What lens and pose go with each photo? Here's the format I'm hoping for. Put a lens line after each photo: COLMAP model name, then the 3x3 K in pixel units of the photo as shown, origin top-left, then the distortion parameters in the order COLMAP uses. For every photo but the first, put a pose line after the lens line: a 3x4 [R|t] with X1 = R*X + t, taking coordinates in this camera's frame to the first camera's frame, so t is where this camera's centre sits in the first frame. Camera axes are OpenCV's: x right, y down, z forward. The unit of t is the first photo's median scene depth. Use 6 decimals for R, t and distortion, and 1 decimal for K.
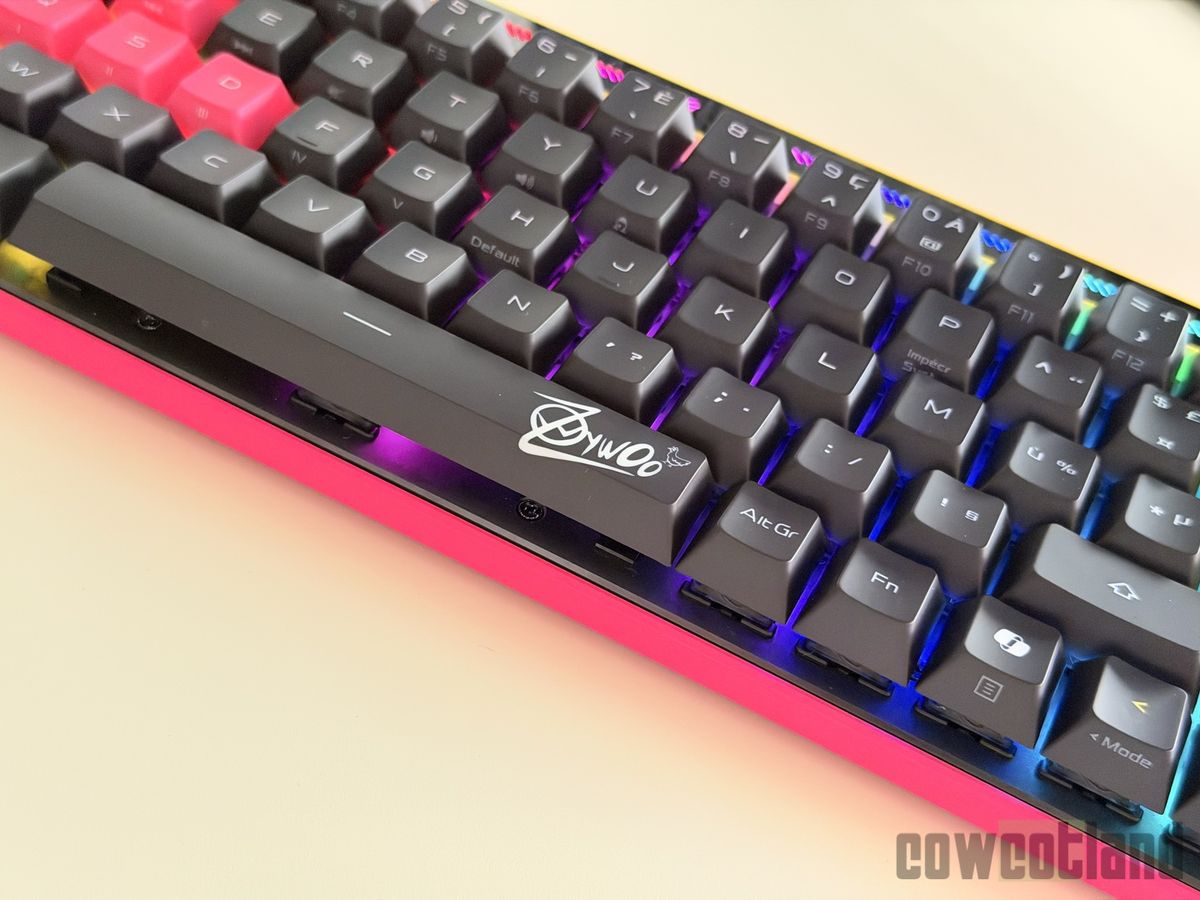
lens RADIAL K [[1809.5, 0, 599.2], [0, 1809.5, 447.8], [0, 0, 1]] dist [0.070643, 0.000000]
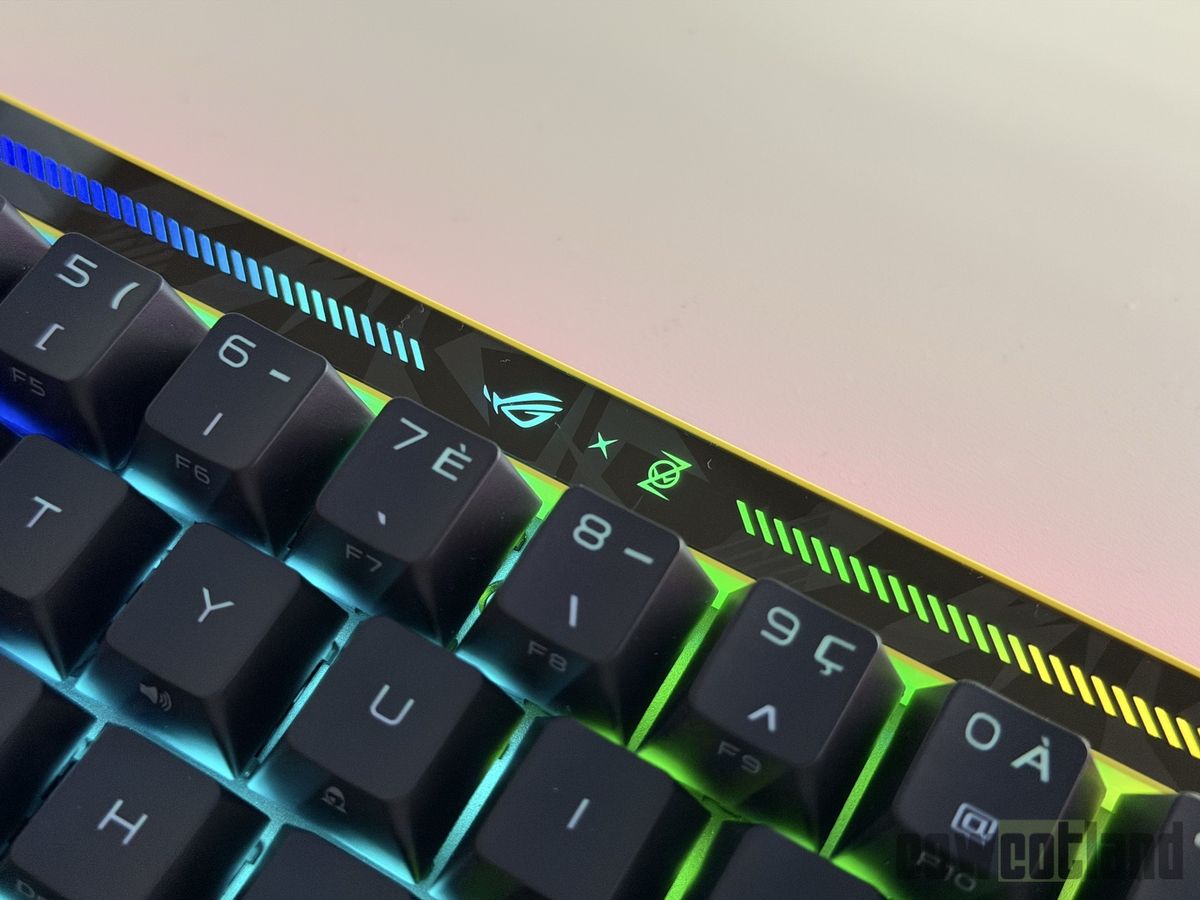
lens RADIAL K [[1809.5, 0, 627.0], [0, 1809.5, 466.7], [0, 0, 1]] dist [0.070643, 0.000000]
pose [[0.981329, -0.036029, -0.188930, 0.197020], [0.078959, 0.971172, 0.224922, -0.332718], [0.175380, -0.235640, 0.955885, 0.587949]]
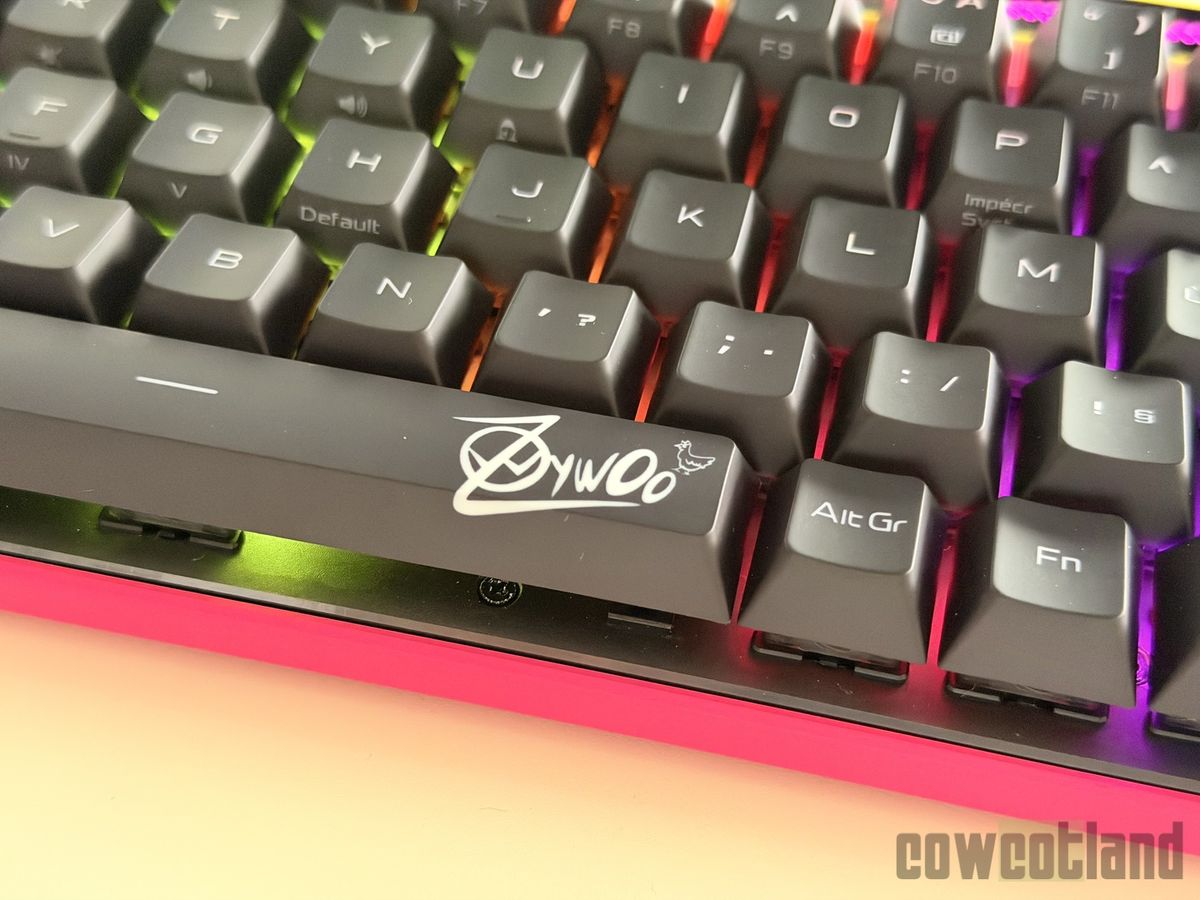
lens RADIAL K [[1809.5, 0, 601.4], [0, 1809.5, 462.2], [0, 0, 1]] dist [0.070643, 0.000000]
pose [[0.961325, -0.274436, 0.023206, -0.004036], [0.272210, 0.959577, 0.071508, -0.044435], [-0.041892, -0.062425, 0.997170, 0.322484]]
